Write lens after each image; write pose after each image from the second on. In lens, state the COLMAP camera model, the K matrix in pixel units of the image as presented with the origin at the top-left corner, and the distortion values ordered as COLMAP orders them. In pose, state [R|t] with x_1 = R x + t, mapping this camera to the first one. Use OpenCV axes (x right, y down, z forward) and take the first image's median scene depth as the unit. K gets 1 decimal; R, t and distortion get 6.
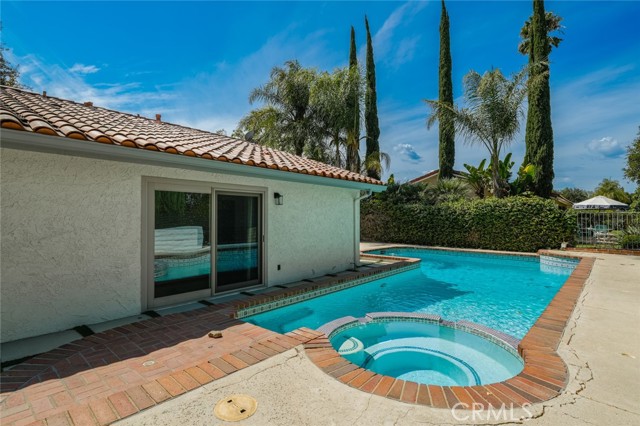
lens RADIAL K [[323.8, 0, 320.0], [0, 323.8, 213.0], [0, 0, 1]] dist [0.000102, 0.000106]
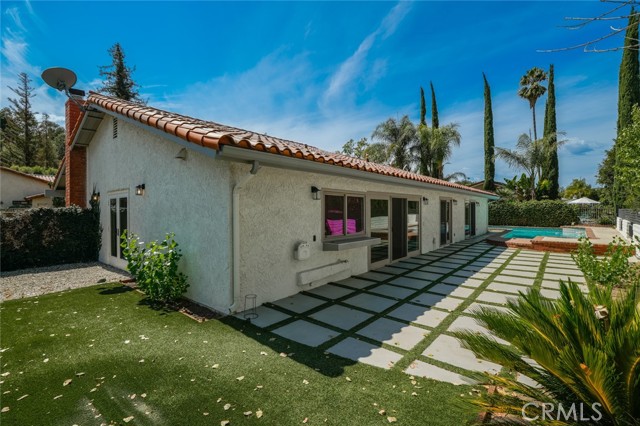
lens RADIAL K [[294.5, 0, 319.9], [0, 294.5, 203.7], [0, 0, 1]] dist [-0.001265, -0.000131]
pose [[0.999959, -0.001305, 0.009015, -0.547717], [0.001360, 0.999981, -0.006058, -0.012841], [-0.009007, 0.006070, 0.999941, -0.540342]]
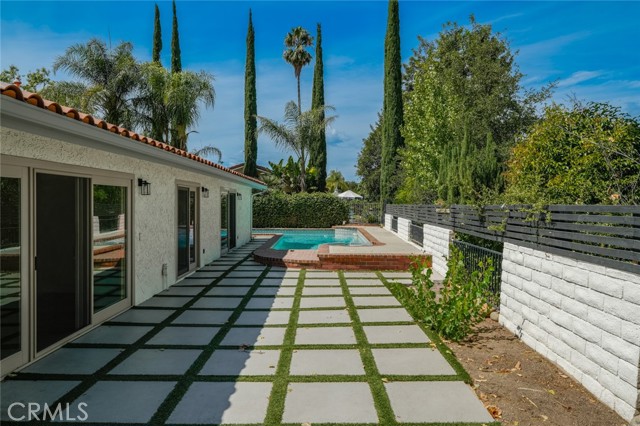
lens RADIAL K [[423.9, 0, 322.3], [0, 423.9, 202.1], [0, 0, 1]] dist [-0.001957, 0.002106]
pose [[0.757192, 0.002399, 0.653188, -0.462075], [-0.008625, 0.999943, 0.006325, -0.011915], [-0.653135, -0.010423, 0.757169, -0.354412]]
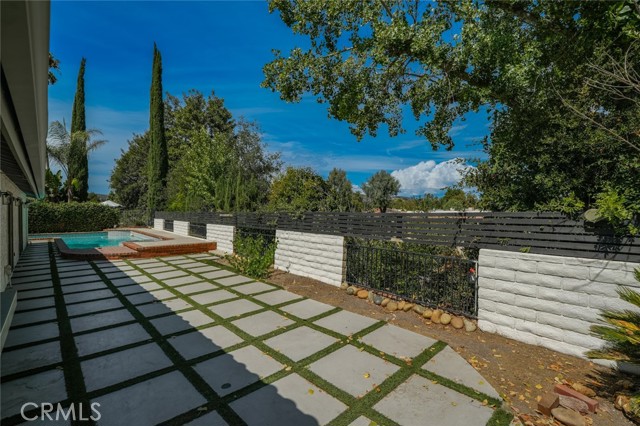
lens RADIAL K [[286.9, 0, 320.0], [0, 286.9, 213.0], [0, 0, 1]] dist [-0.002043, -0.000317]
pose [[0.099821, -0.008165, 0.994972, -0.593446], [-0.011489, 0.999890, 0.009358, -0.012313], [-0.994939, -0.012366, 0.099717, -0.315431]]
